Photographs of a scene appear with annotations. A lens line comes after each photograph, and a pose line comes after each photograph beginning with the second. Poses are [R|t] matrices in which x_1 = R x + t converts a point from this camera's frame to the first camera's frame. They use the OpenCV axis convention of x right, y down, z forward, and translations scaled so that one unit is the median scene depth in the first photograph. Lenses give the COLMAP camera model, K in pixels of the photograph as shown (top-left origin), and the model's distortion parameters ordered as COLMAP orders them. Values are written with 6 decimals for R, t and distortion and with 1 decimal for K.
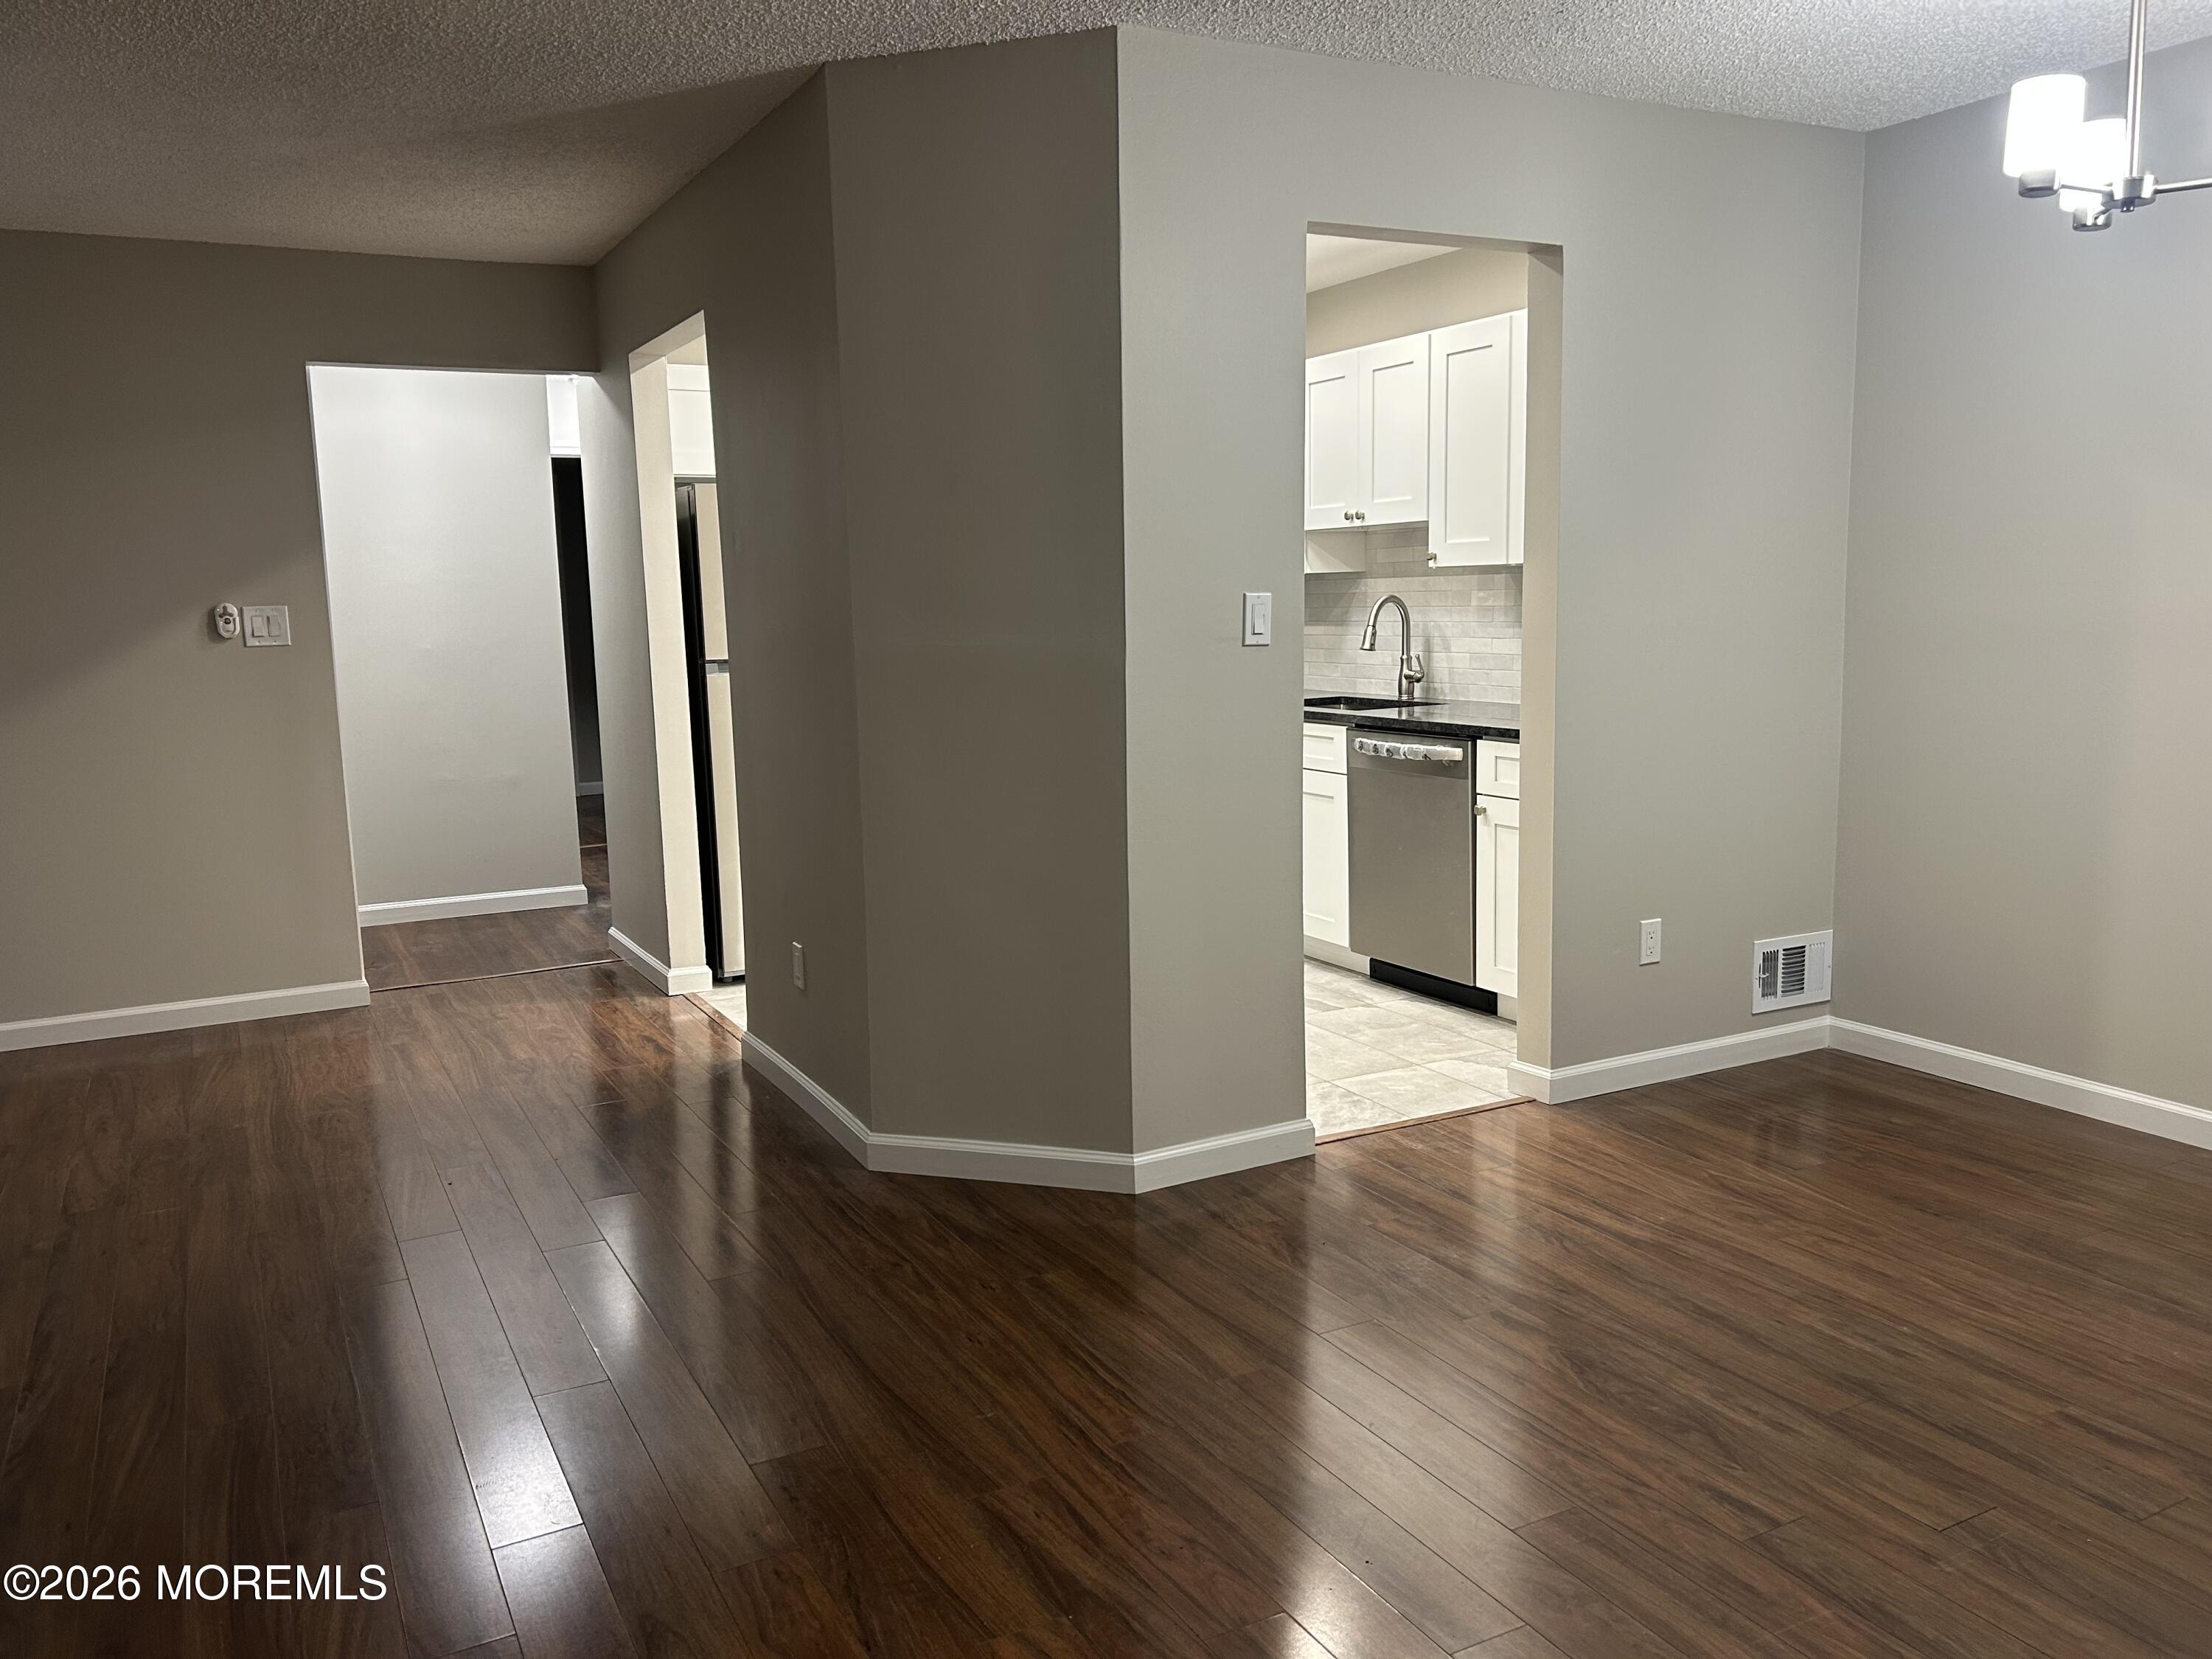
lens RADIAL K [[1686.7, 0, 1085.6], [0, 1686.7, 829.3], [0, 0, 1]] dist [0.111425, -0.129750]
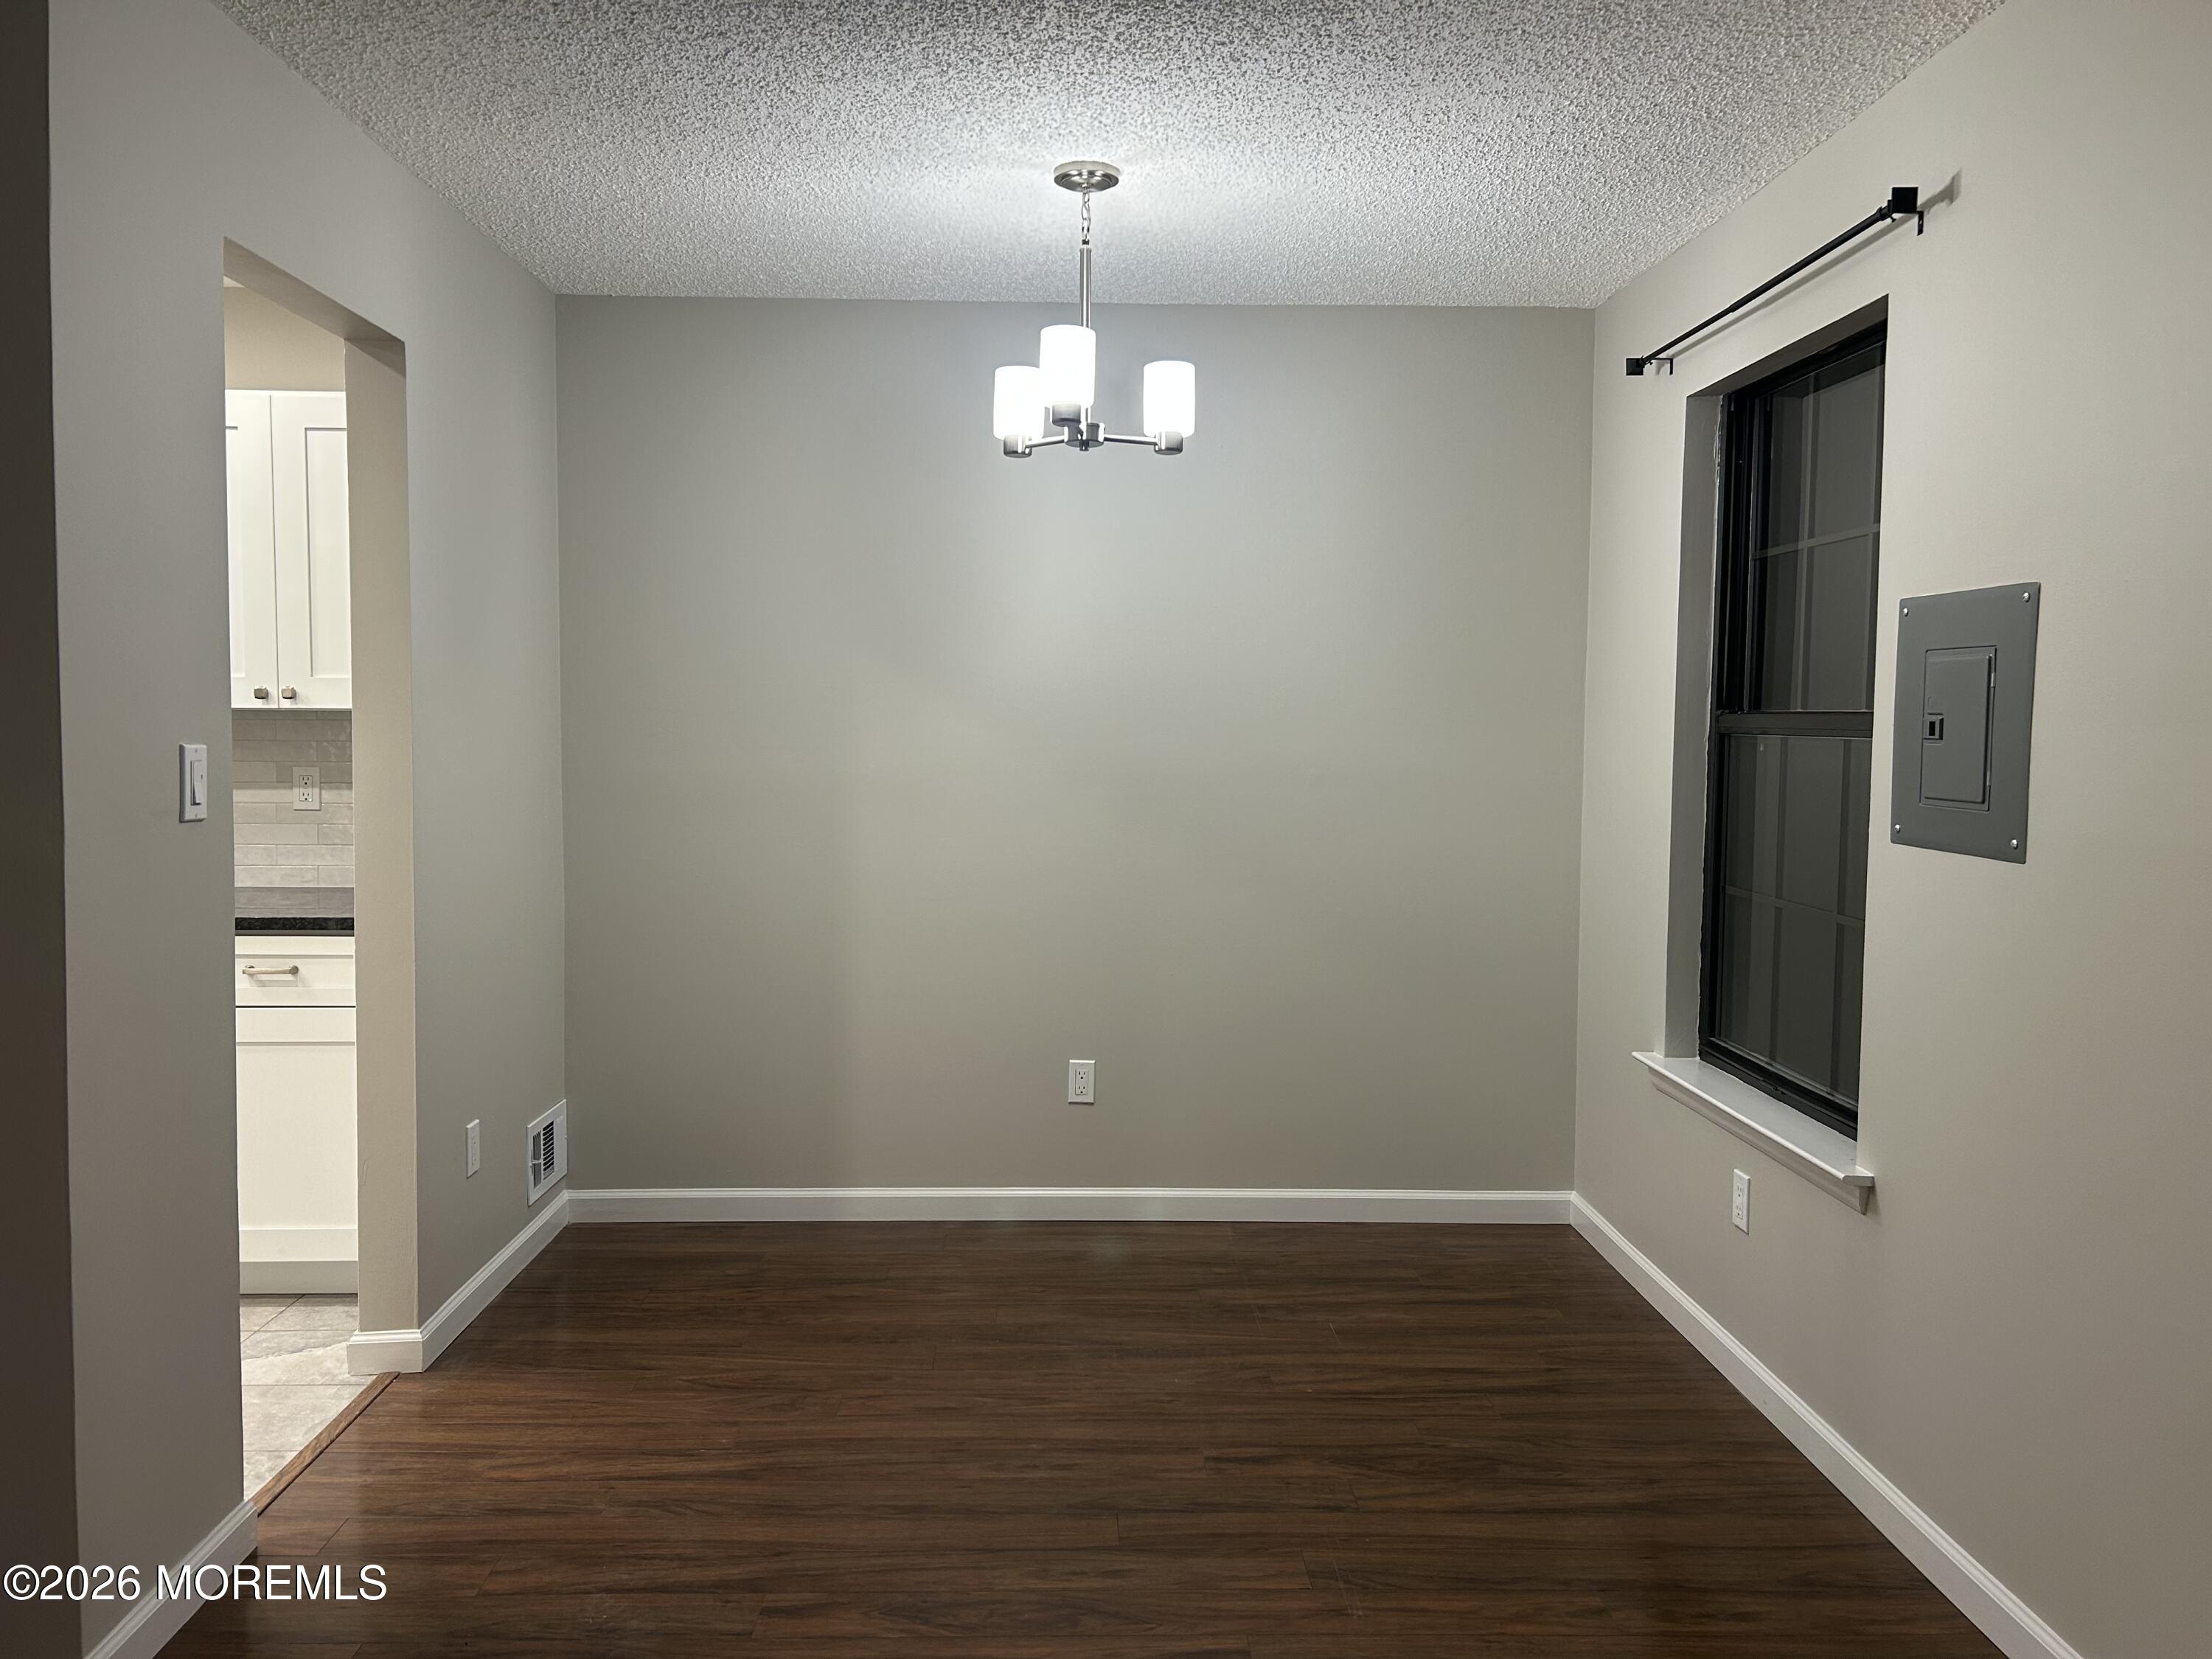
lens RADIAL K [[1674.6, 0, 1106.0], [0, 1674.6, 829.5], [0, 0, 1]] dist [0.058357, -0.124938]
pose [[0.433756, -0.033047, 0.900424, -0.367853], [0.109573, 0.993845, -0.016308, -0.057170], [-0.894343, 0.105736, 0.434707, 0.399846]]
